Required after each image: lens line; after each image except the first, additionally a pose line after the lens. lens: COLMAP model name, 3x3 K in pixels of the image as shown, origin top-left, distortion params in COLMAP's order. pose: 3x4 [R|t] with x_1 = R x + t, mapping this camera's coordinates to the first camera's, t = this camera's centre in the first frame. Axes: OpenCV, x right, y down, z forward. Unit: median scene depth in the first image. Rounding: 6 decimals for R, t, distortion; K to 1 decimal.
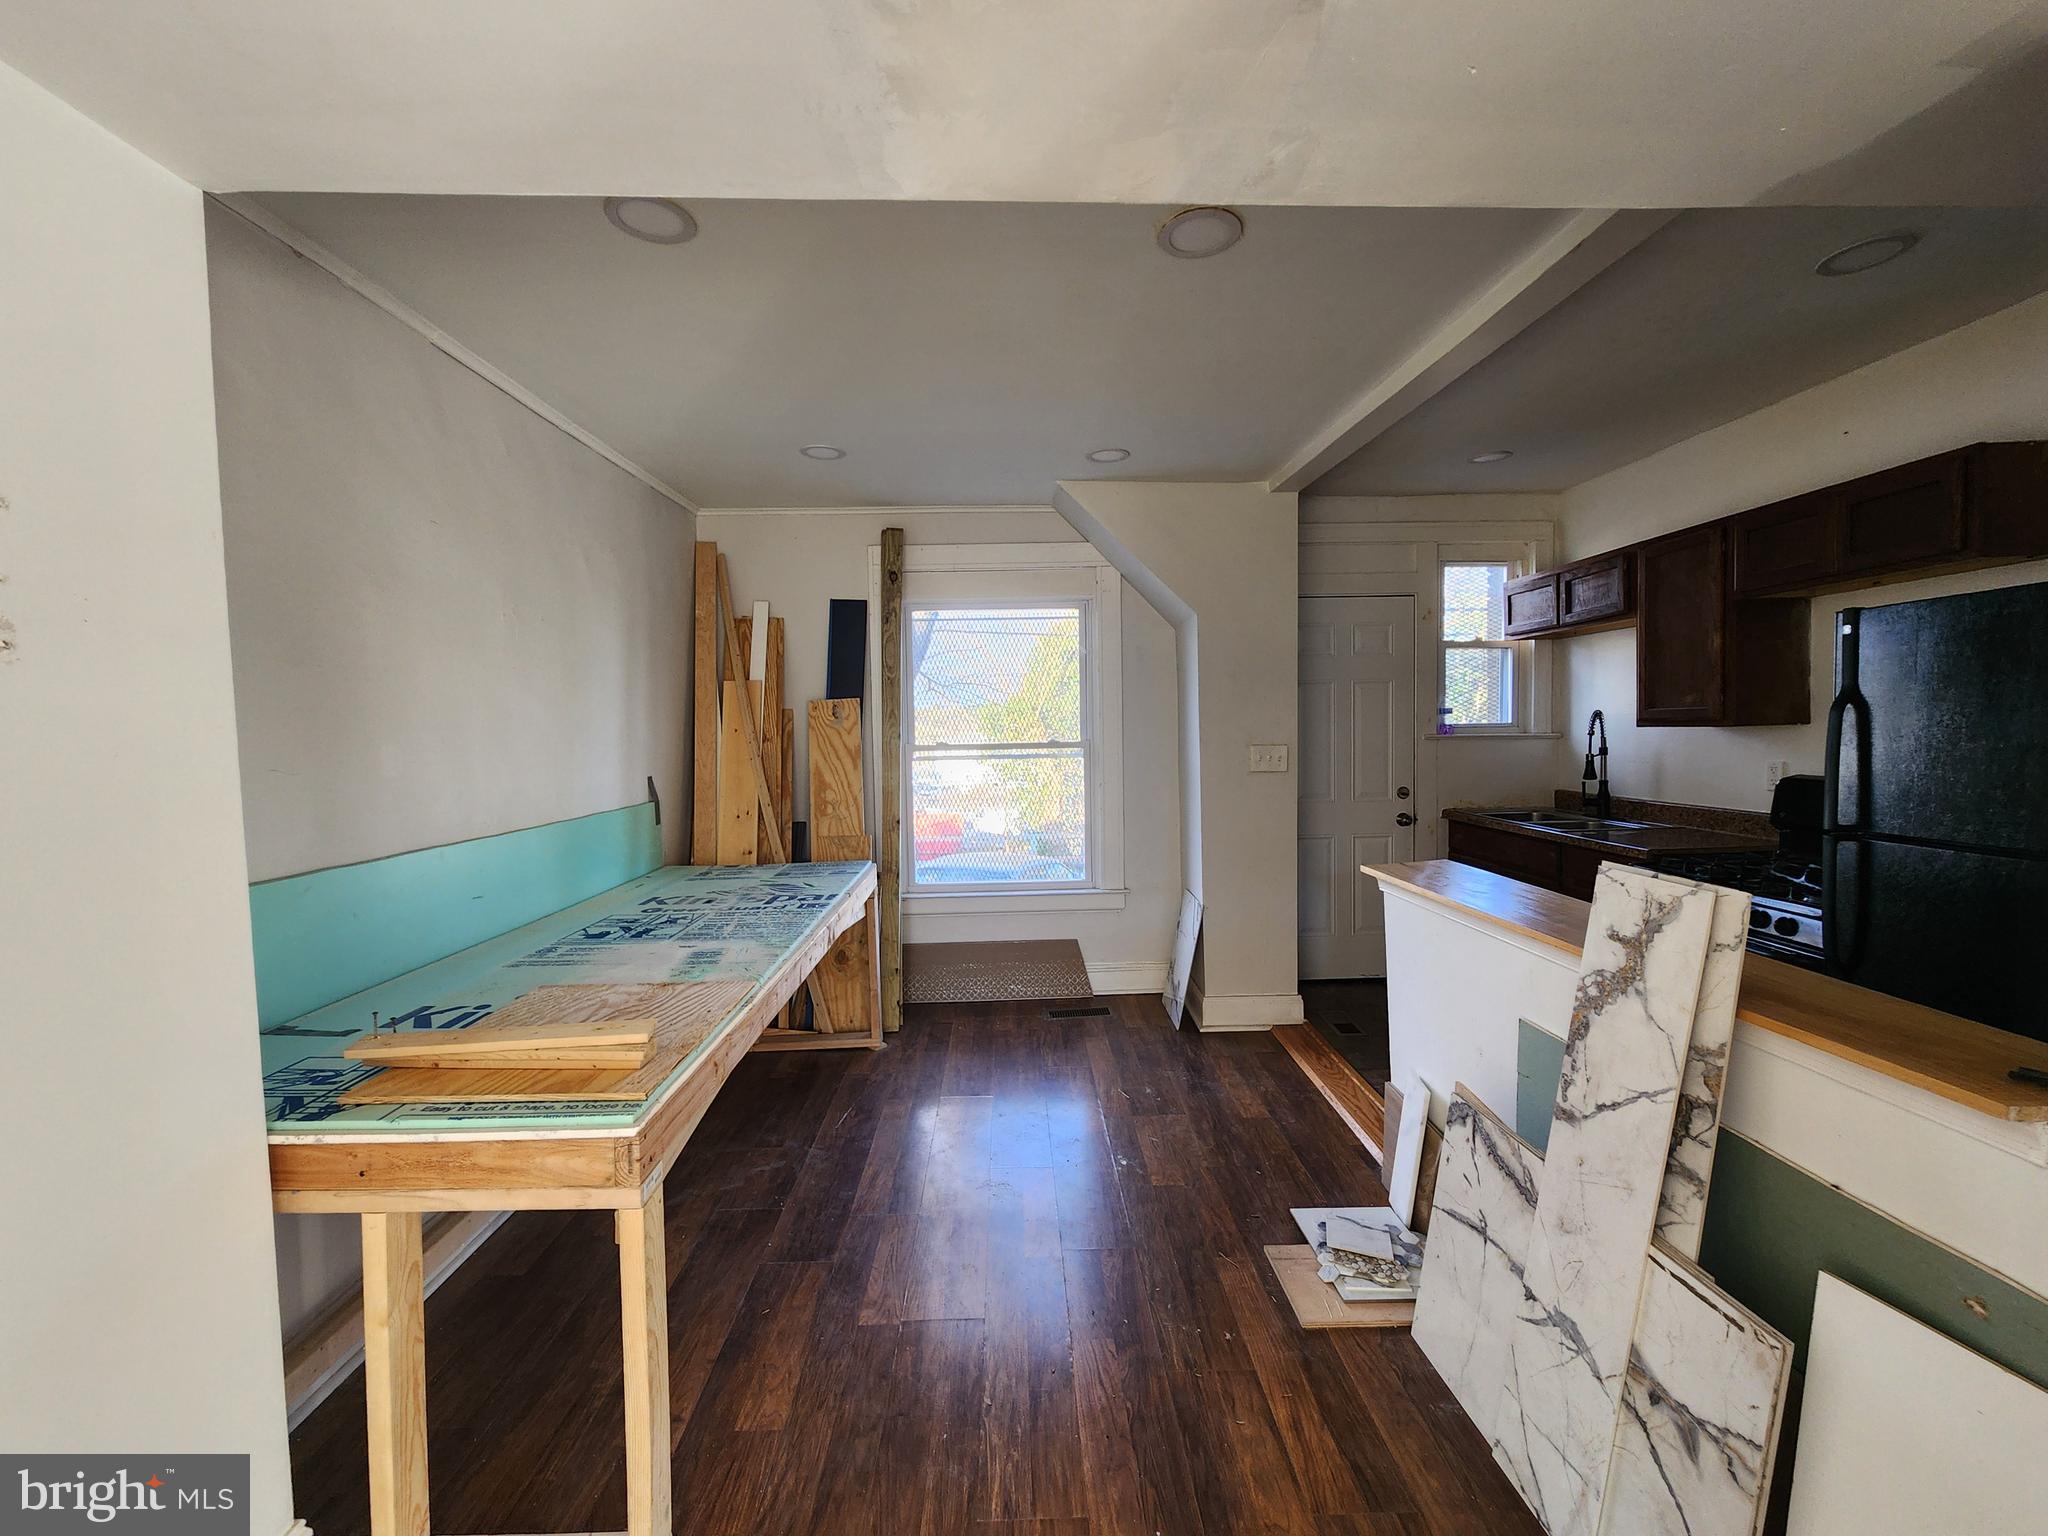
lens RADIAL K [[839.8, 0, 1036.4], [0, 839.8, 764.2], [0, 0, 1]] dist [-0.000803, -0.000458]
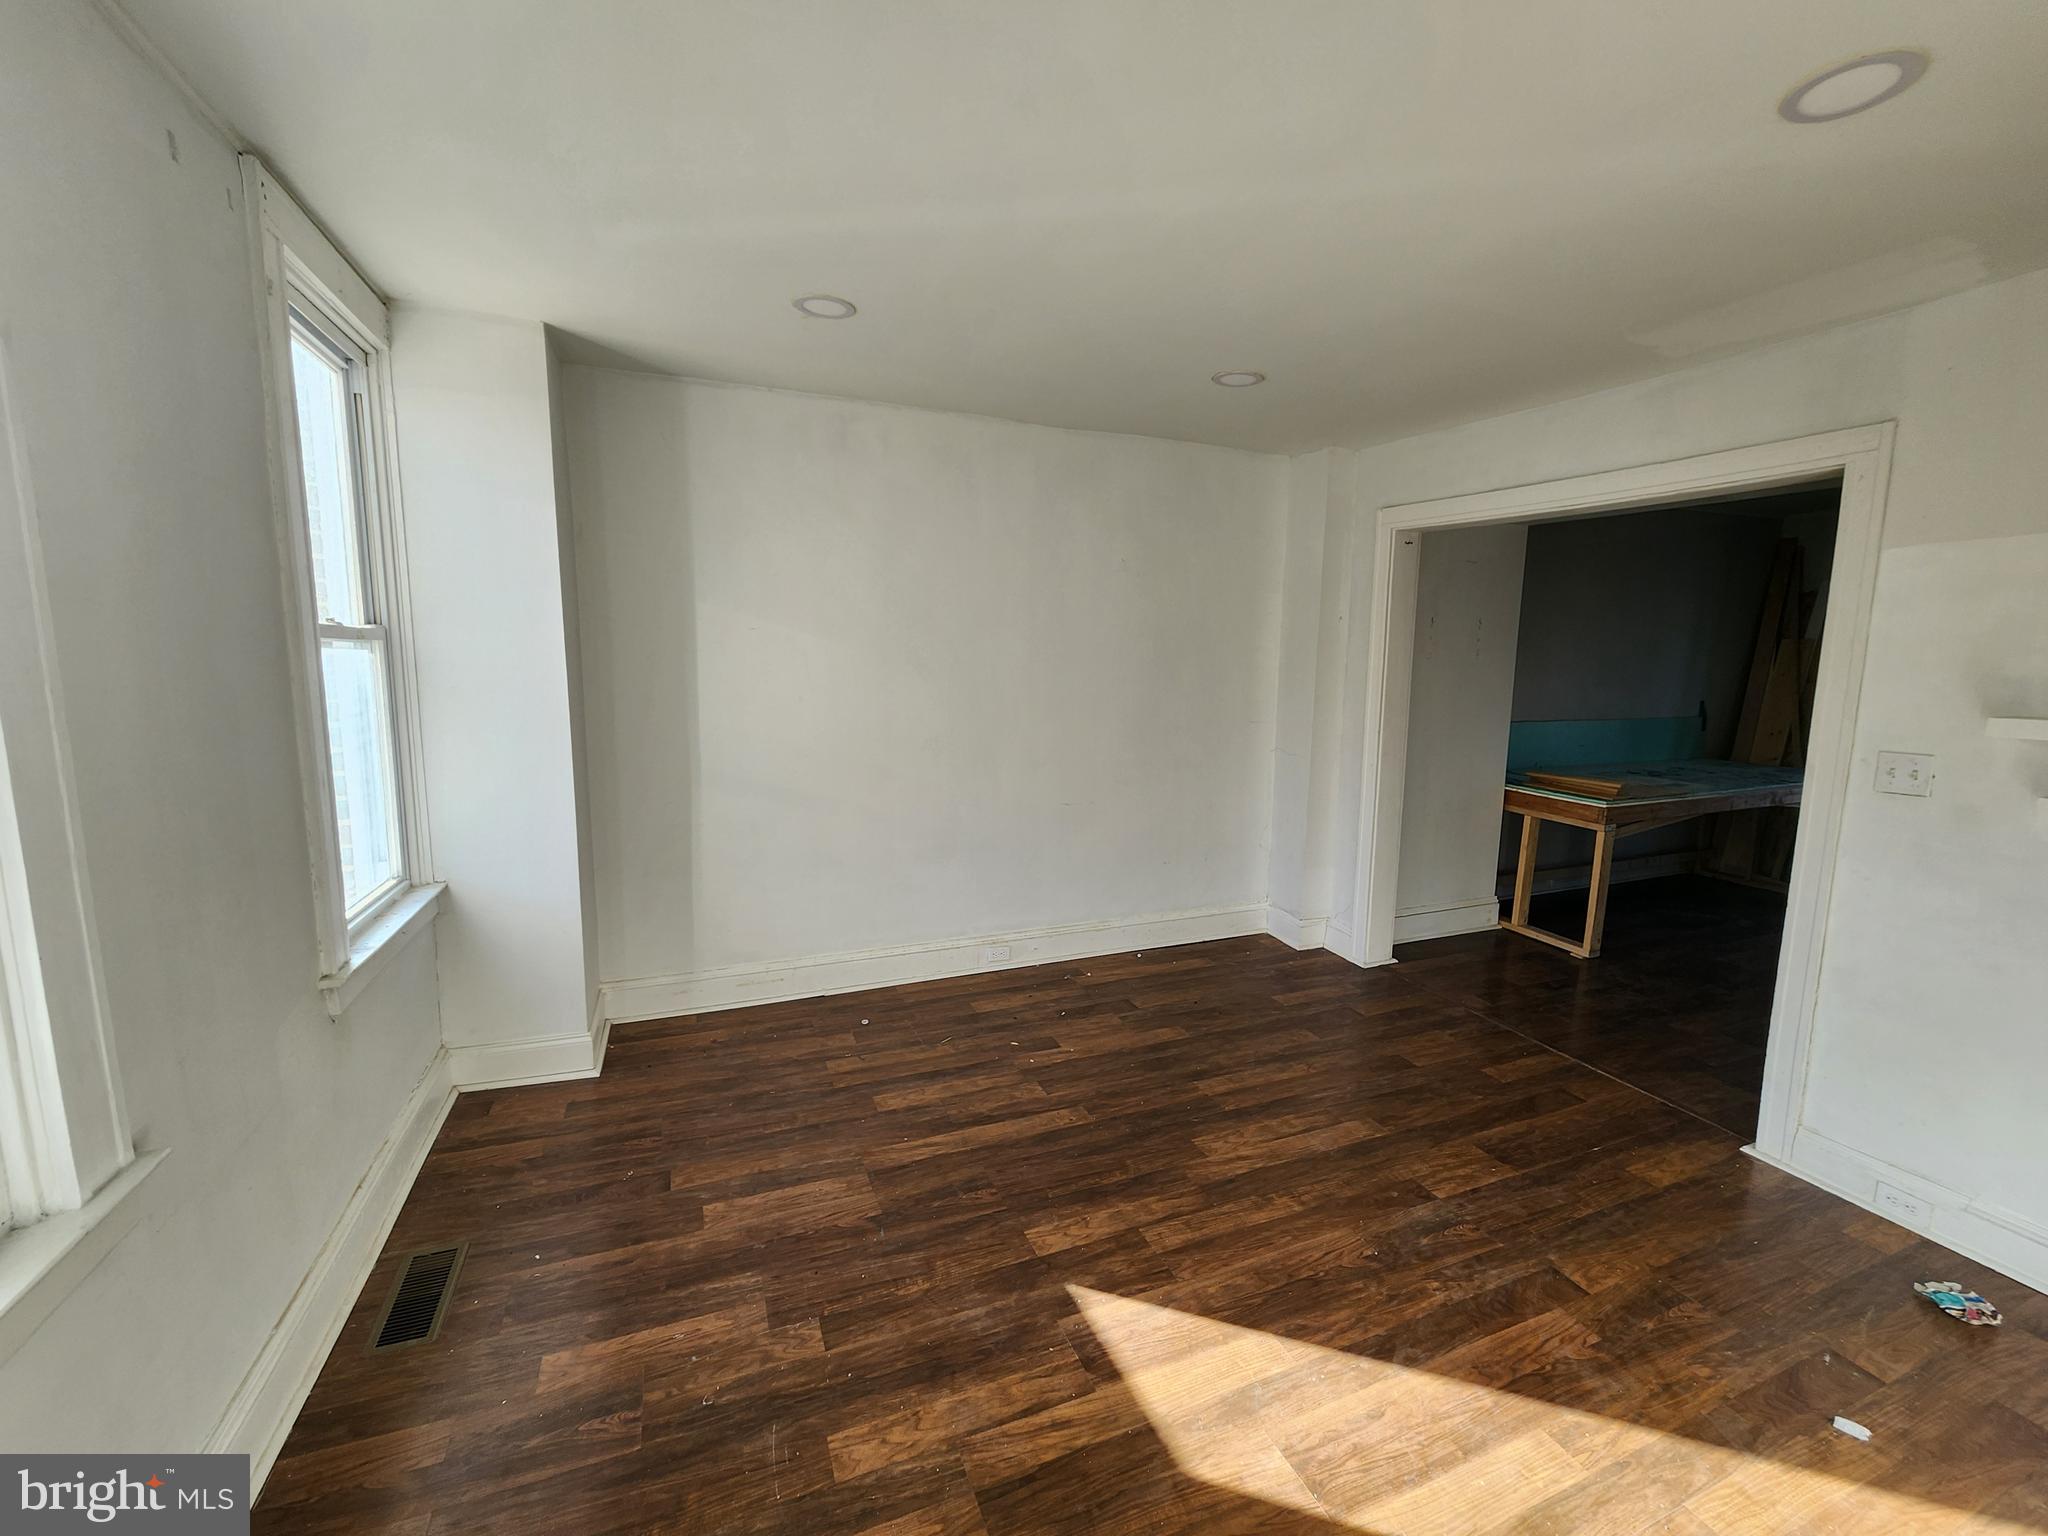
lens RADIAL K [[839.8, 0, 1032.9], [0, 839.8, 765.3], [0, 0, 1]] dist [-0.000901, 0.002965]
pose [[0.332655, 0.149073, -0.931192, 1.091614], [-0.057023, 0.988800, 0.137925, -0.014700], [0.941323, 0.007218, 0.337430, -1.322823]]
